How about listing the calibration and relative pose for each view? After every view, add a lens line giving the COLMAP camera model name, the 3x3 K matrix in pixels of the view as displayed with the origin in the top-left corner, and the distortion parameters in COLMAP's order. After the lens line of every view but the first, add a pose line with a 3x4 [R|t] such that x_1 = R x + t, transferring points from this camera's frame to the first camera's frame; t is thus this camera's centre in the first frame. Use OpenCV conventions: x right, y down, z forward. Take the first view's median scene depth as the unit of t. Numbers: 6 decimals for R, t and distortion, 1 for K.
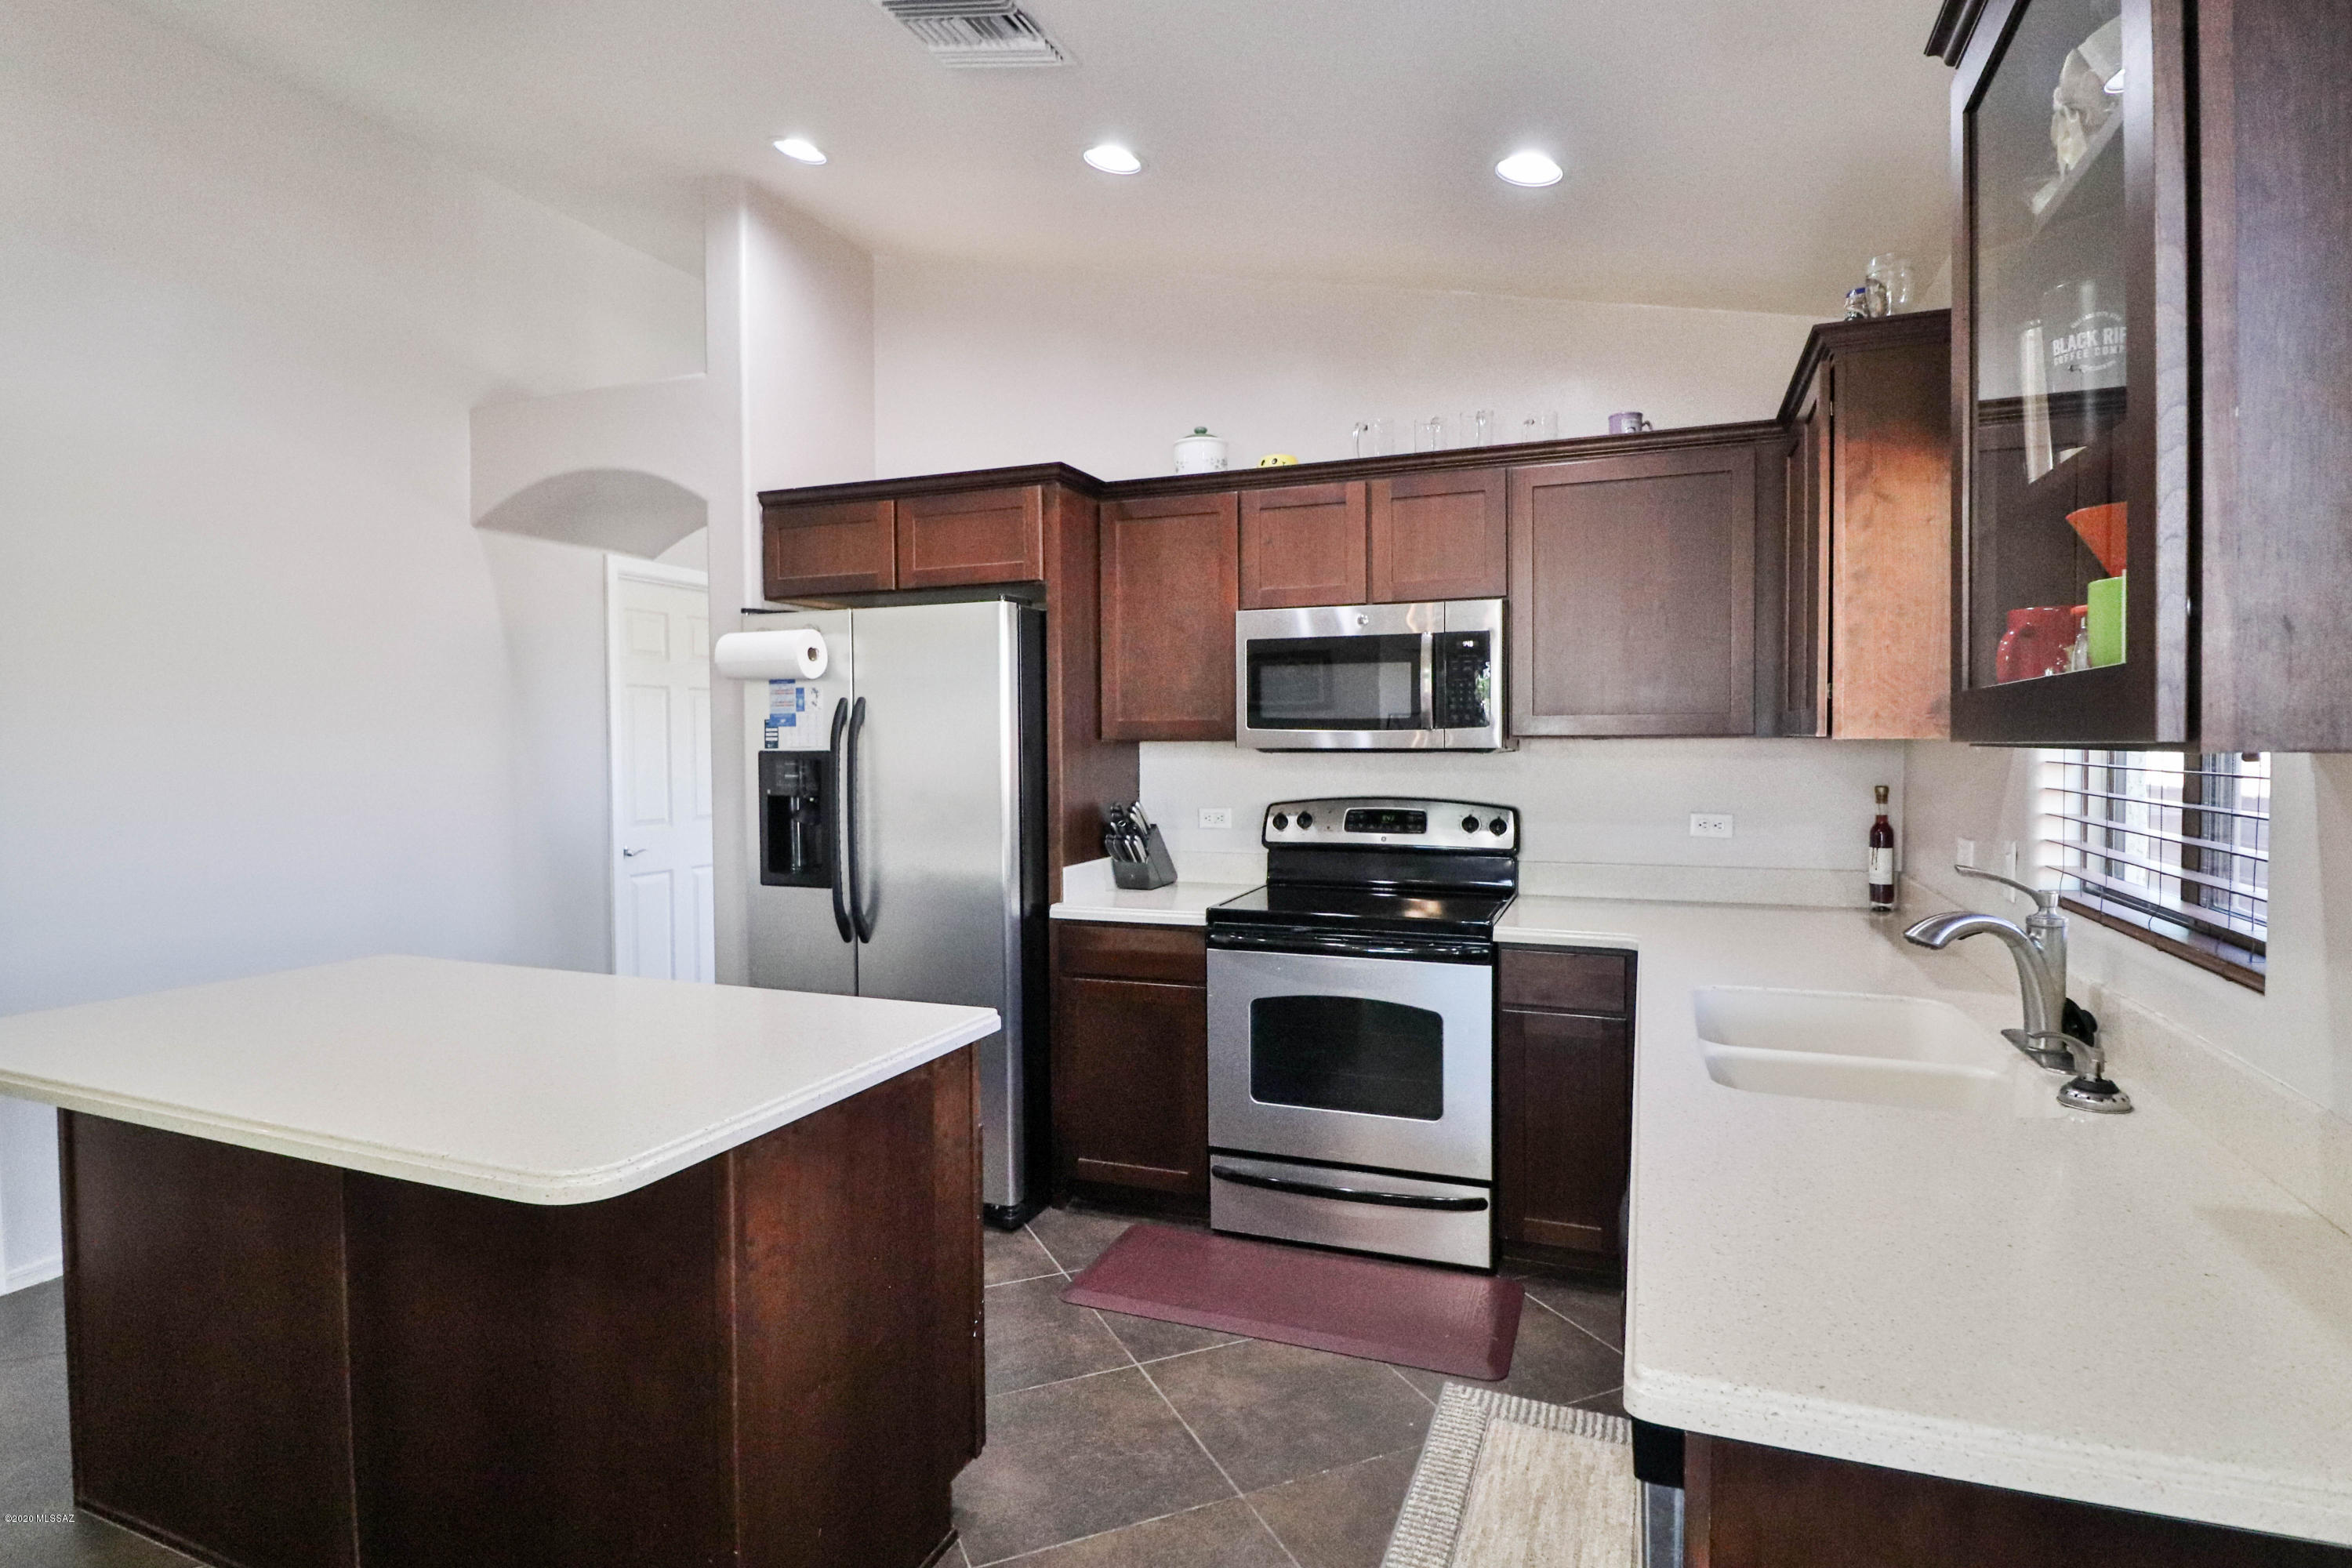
lens RADIAL K [[1234.9, 0, 1161.8], [0, 1234.9, 778.1], [0, 0, 1]] dist [-0.004491, -0.004091]
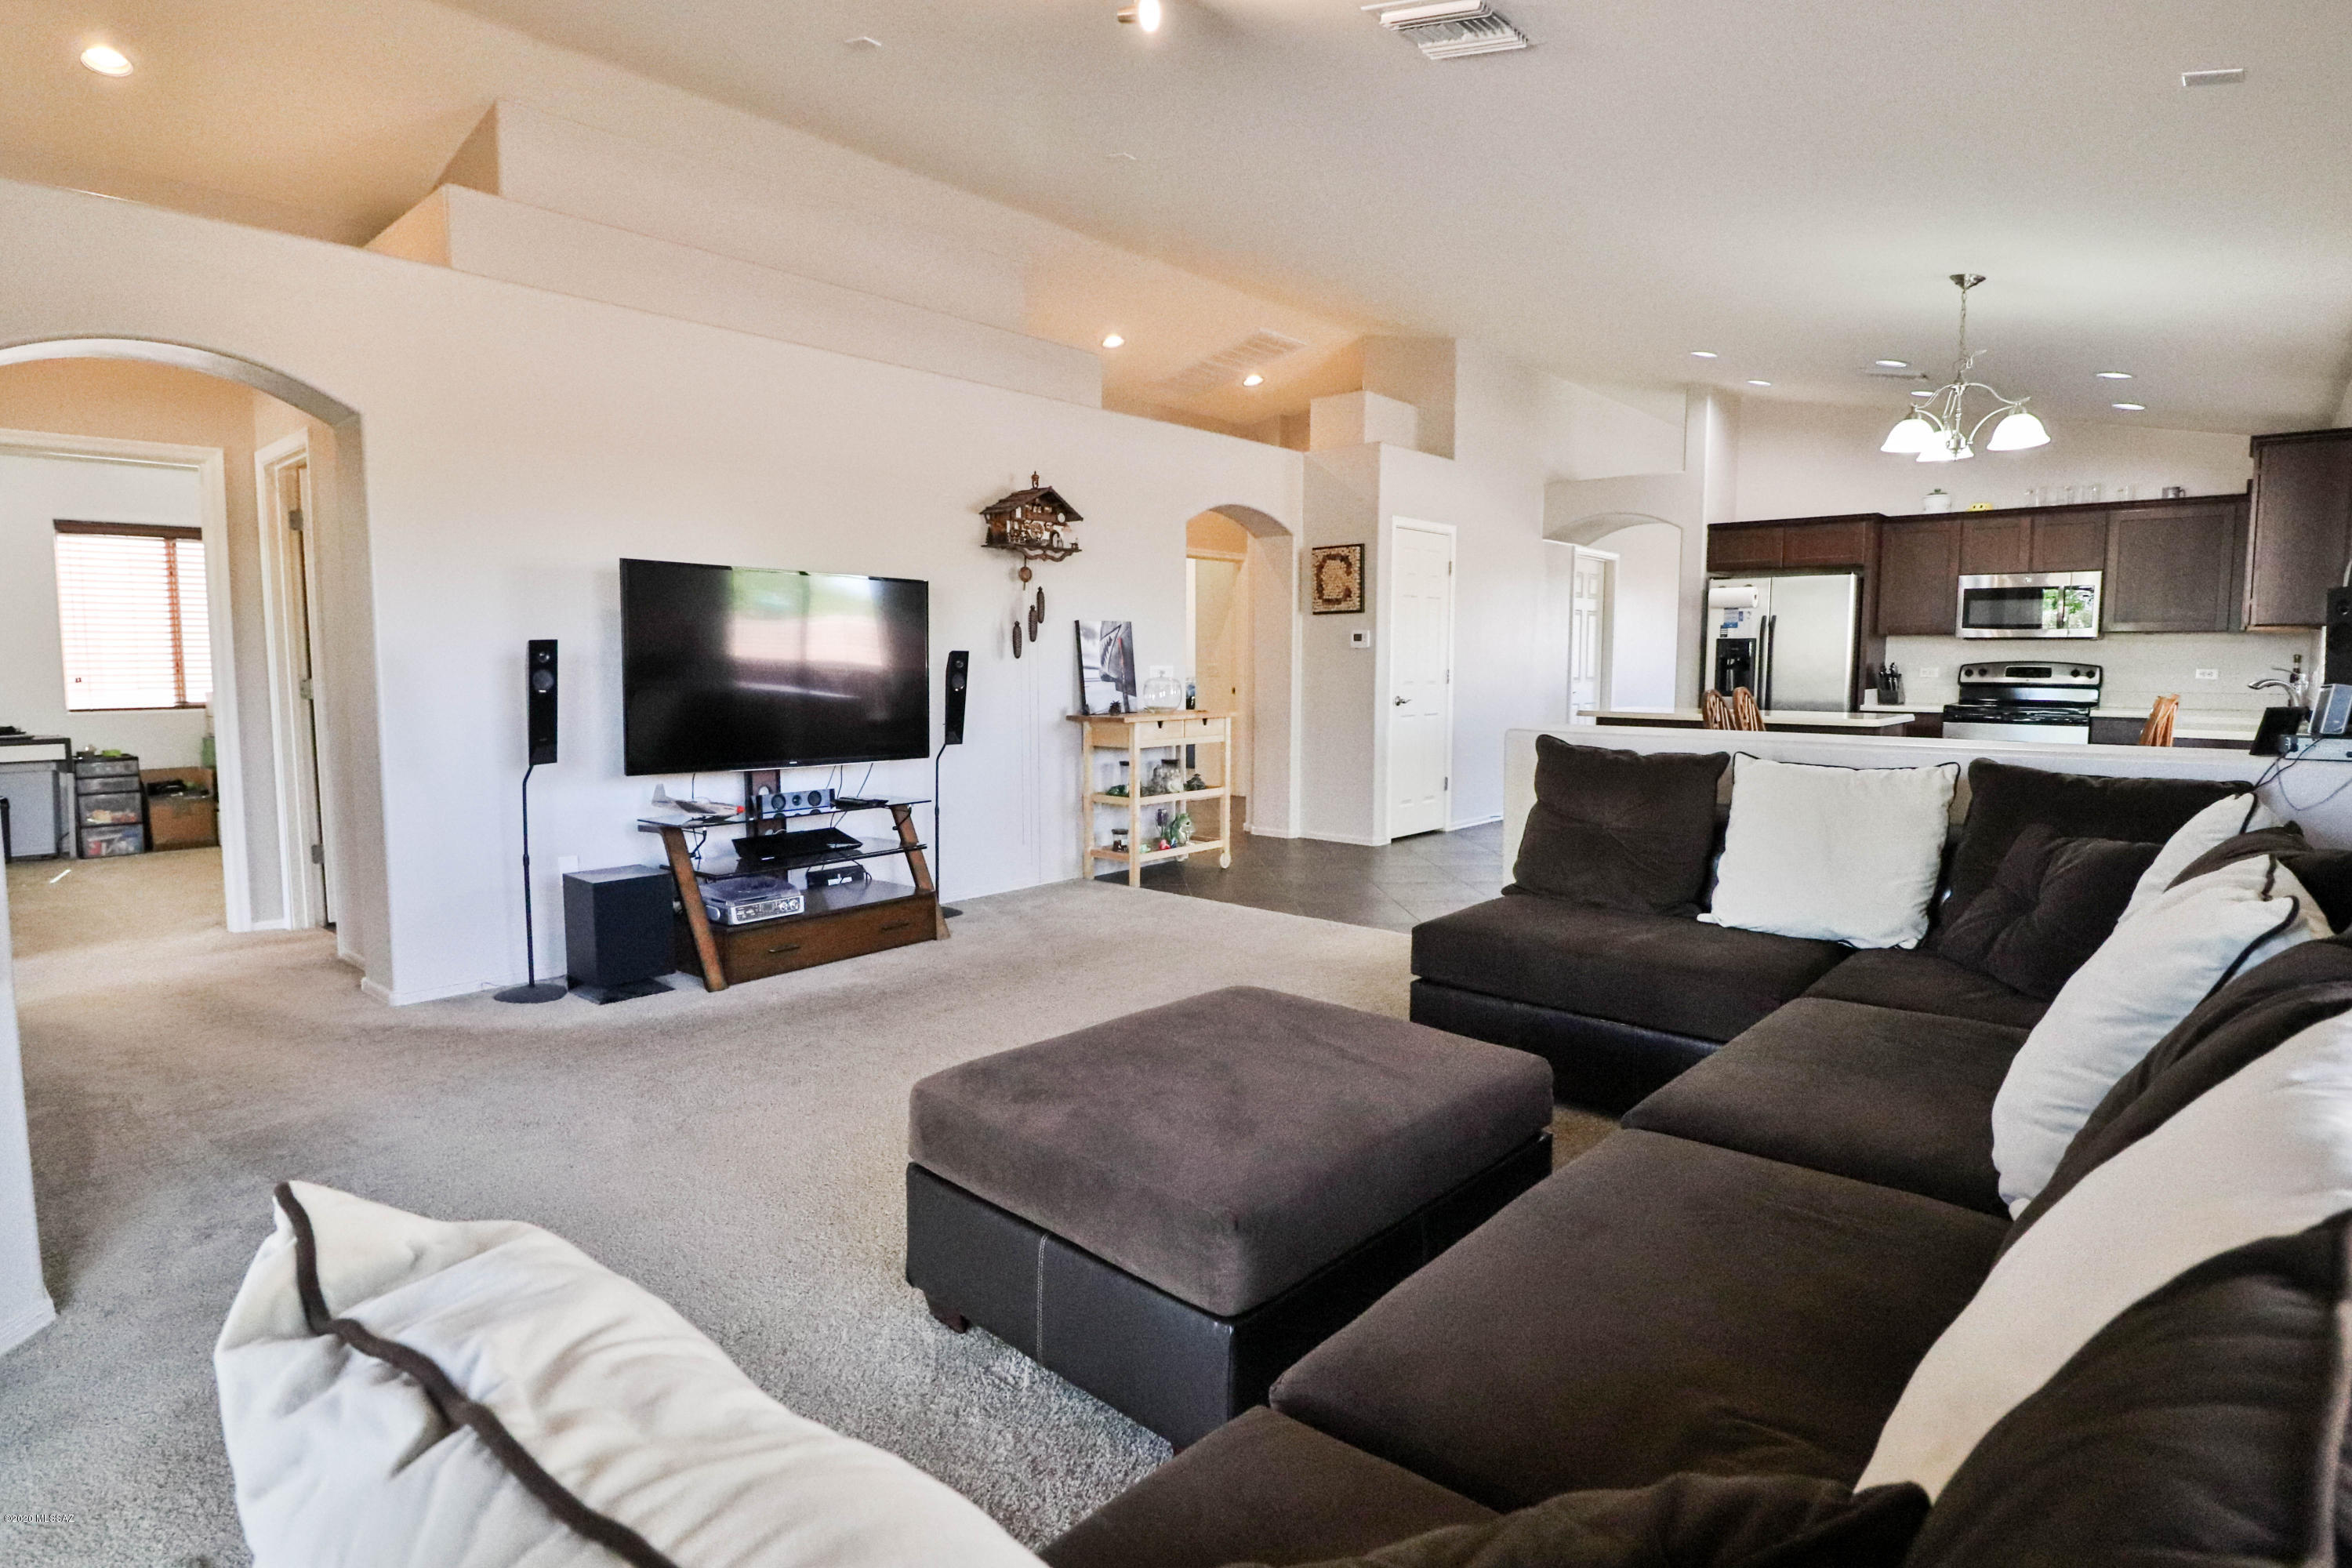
lens RADIAL K [[1234.9, 0, 1172.7], [0, 1234.9, 772.5], [0, 0, 1]] dist [-0.004491, -0.004091]
pose [[0.944073, 0.038077, -0.327530, -0.534425], [-0.018717, 0.997897, 0.062060, 0.106928], [0.329204, -0.052458, 0.942801, -1.573346]]
